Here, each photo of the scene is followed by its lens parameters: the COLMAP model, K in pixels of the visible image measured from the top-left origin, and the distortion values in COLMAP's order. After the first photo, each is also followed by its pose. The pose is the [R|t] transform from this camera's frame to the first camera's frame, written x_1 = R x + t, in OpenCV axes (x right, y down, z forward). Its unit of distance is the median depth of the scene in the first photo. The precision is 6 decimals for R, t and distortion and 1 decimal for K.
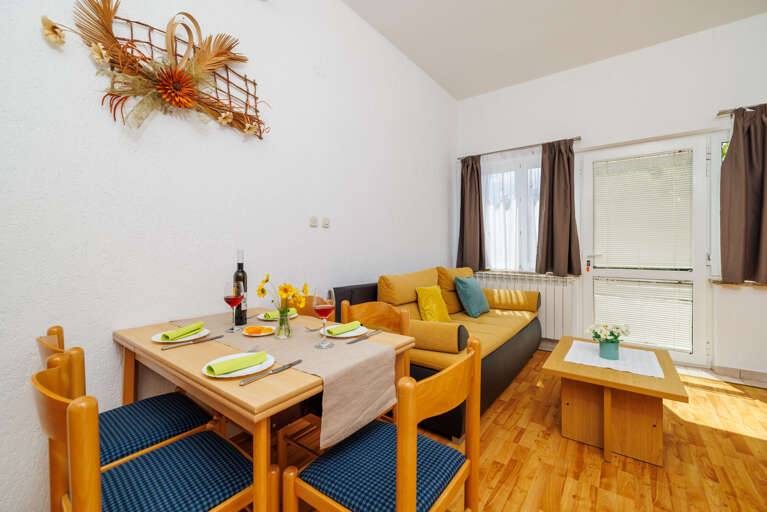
lens RADIAL K [[320.9, 0, 385.8], [0, 320.9, 249.4], [0, 0, 1]] dist [-0.000907, -0.000155]
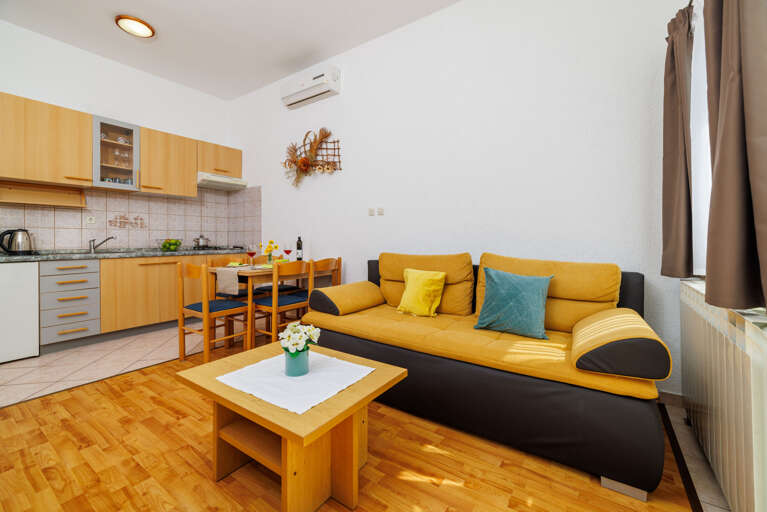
lens RADIAL K [[324.1, 0, 386.9], [0, 324.1, 241.7], [0, 0, 1]] dist [0.001481, 0.000251]
pose [[0.046017, 0.012672, -0.998860, 0.926105], [-0.008786, 0.999886, 0.012280, 0.021351], [0.998902, 0.008211, 0.046123, 0.755298]]
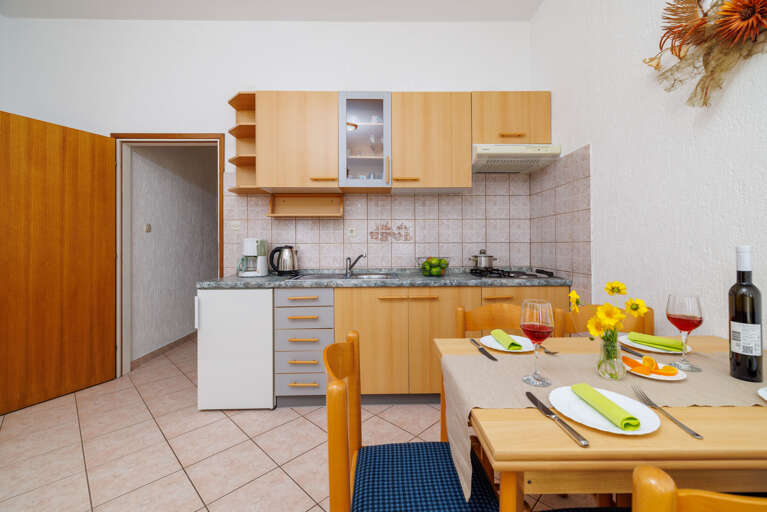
lens RADIAL K [[324.1, 0, 386.9], [0, 324.1, 241.7], [0, 0, 1]] dist [0.001481, 0.000251]
pose [[-0.790516, 0.002294, -0.612438, 0.199094], [0.002758, 0.999996, 0.000186, -0.005487], [0.612436, -0.001542, -0.790519, 0.534154]]
